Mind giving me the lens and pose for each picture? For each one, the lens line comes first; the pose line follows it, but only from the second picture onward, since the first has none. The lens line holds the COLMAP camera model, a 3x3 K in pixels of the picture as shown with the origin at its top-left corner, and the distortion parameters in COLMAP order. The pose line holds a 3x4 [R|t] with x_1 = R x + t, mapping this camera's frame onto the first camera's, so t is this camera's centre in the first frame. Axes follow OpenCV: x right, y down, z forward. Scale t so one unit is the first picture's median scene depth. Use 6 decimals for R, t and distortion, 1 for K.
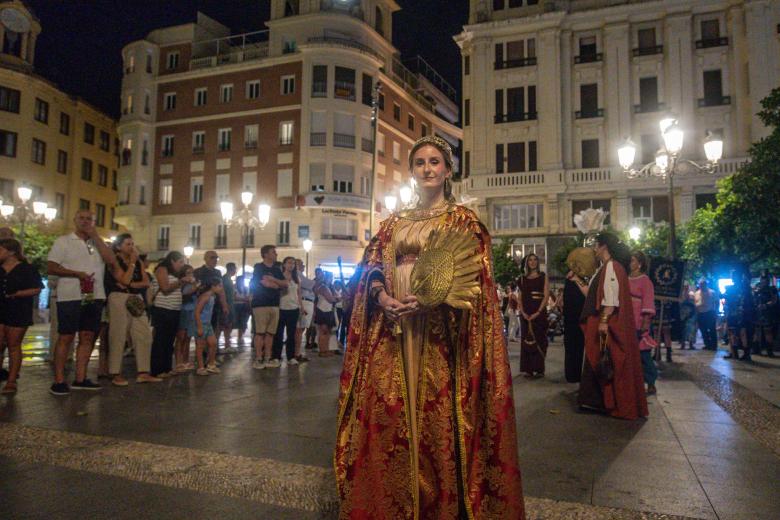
lens RADIAL K [[507.0, 0, 435.8], [0, 507.0, 262.3], [0, 0, 1]] dist [-0.000883, 0.001728]
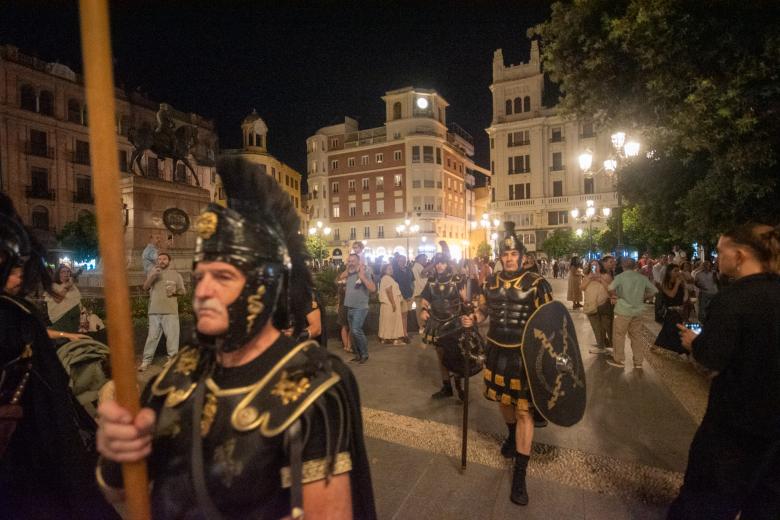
lens RADIAL K [[362.7, 0, 388.9], [0, 362.7, 261.6], [0, 0, 1]] dist [0.000510, -0.000207]
pose [[0.991884, -0.026141, -0.124427, -0.159136], [0.037321, 0.995386, 0.088390, -0.062010], [0.121543, -0.092317, 0.988284, -0.450284]]
